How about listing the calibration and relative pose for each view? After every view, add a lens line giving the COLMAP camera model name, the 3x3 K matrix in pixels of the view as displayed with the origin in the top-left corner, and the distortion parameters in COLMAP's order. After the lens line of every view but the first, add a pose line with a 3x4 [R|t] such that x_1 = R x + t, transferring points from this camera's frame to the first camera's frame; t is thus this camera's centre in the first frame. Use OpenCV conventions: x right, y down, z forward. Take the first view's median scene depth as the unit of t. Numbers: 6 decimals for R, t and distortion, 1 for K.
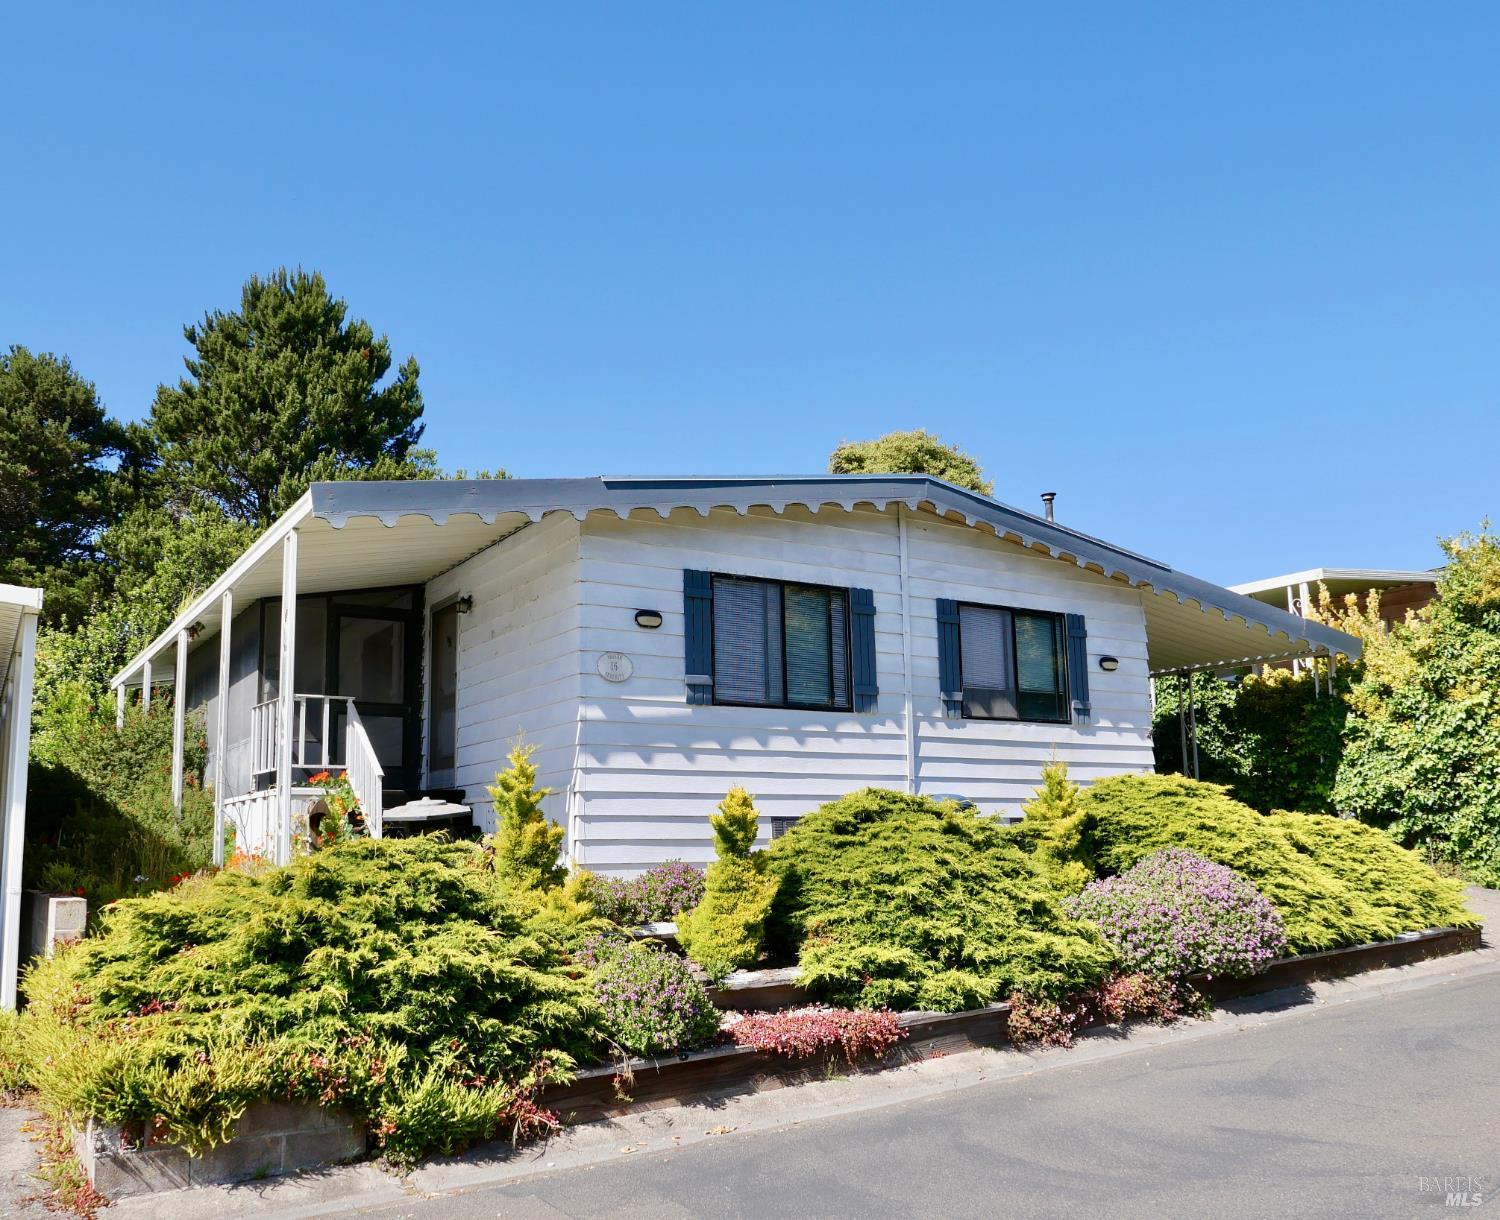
lens RADIAL K [[1260.1, 0, 749.1], [0, 1260.1, 622.7], [0, 0, 1]] dist [-0.007774, -0.005521]
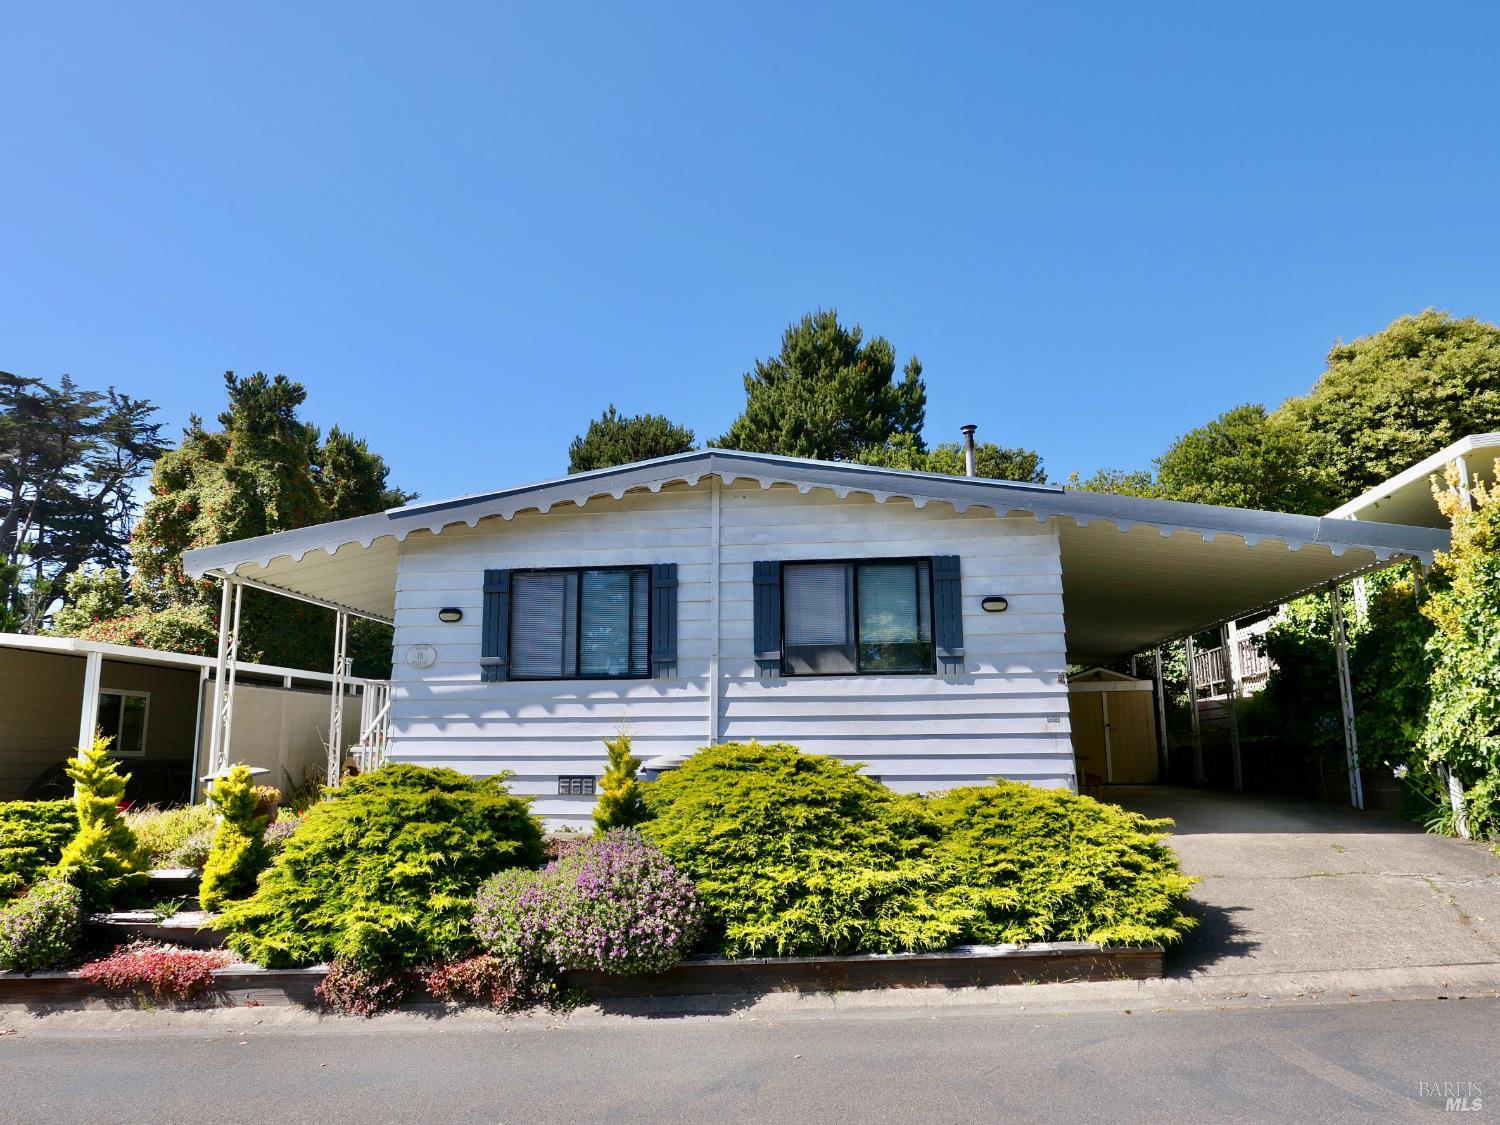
lens RADIAL K [[1051.8, 0, 748.7], [0, 1051.8, 546.4], [0, 0, 1]] dist [-0.014746, 0.006308]
pose [[0.773117, -0.112611, -0.624187, 0.719068], [0.105372, 0.993241, -0.048679, 0.010362], [0.625449, -0.028137, 0.779757, 0.335006]]
